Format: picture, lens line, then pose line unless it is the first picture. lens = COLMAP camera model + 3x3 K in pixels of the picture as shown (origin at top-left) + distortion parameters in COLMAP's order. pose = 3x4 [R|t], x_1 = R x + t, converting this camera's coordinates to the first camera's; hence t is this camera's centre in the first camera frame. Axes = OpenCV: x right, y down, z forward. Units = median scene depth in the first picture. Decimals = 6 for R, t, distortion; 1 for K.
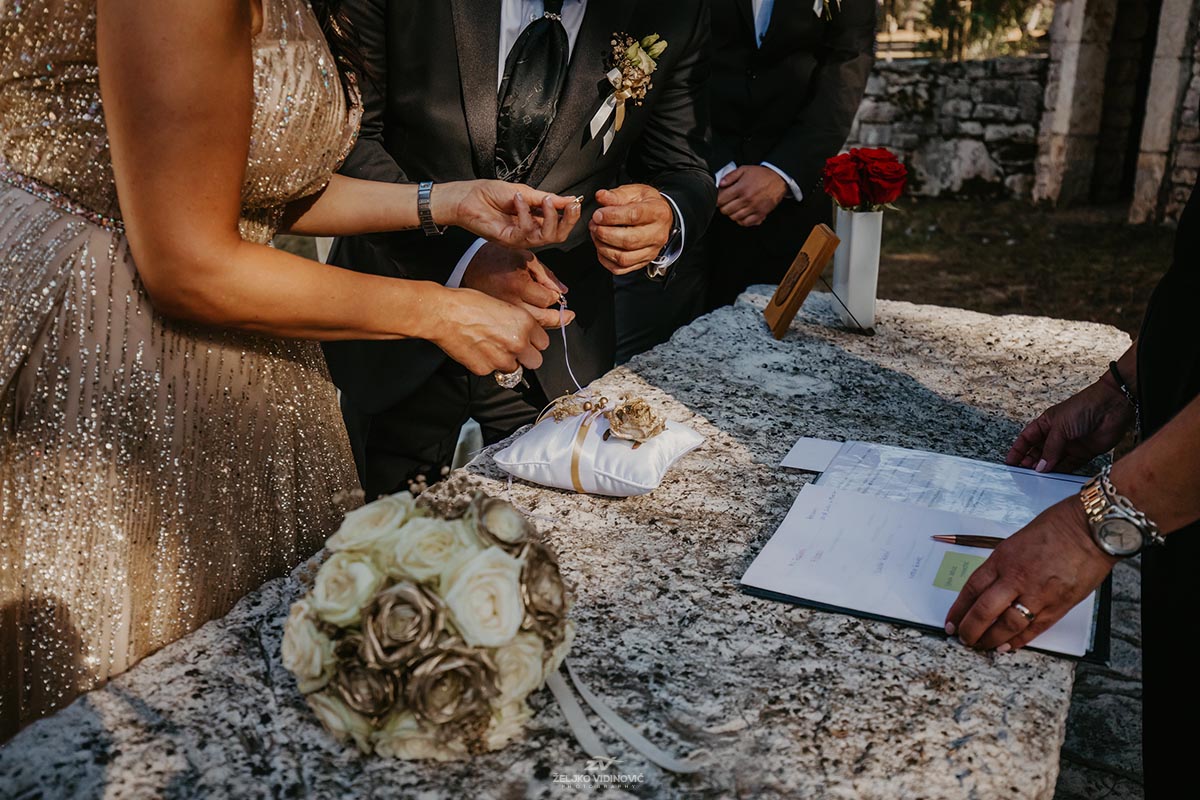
lens RADIAL K [[1212.9, 0, 600.8], [0, 1212.9, 397.8], [0, 0, 1]] dist [0.008209, 0.000000]
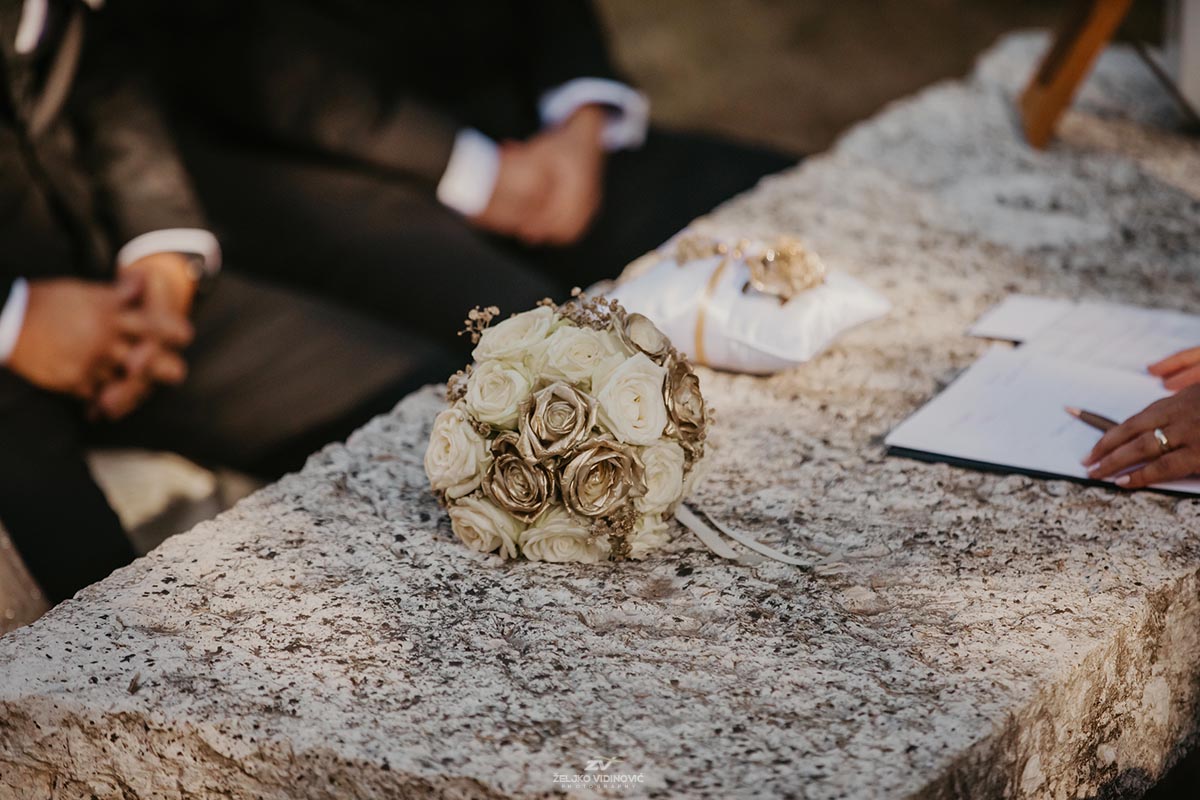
lens RADIAL K [[6906.6, 0, 600.2], [0, 6906.6, 400.8], [0, 0, 1]] dist [1.451689, 0.000000]
pose [[0.999967, 0.001786, 0.007888, -0.154706], [-0.001712, 0.999954, -0.009413, 0.201262], [-0.007905, 0.009399, 0.999925, -4.537628]]
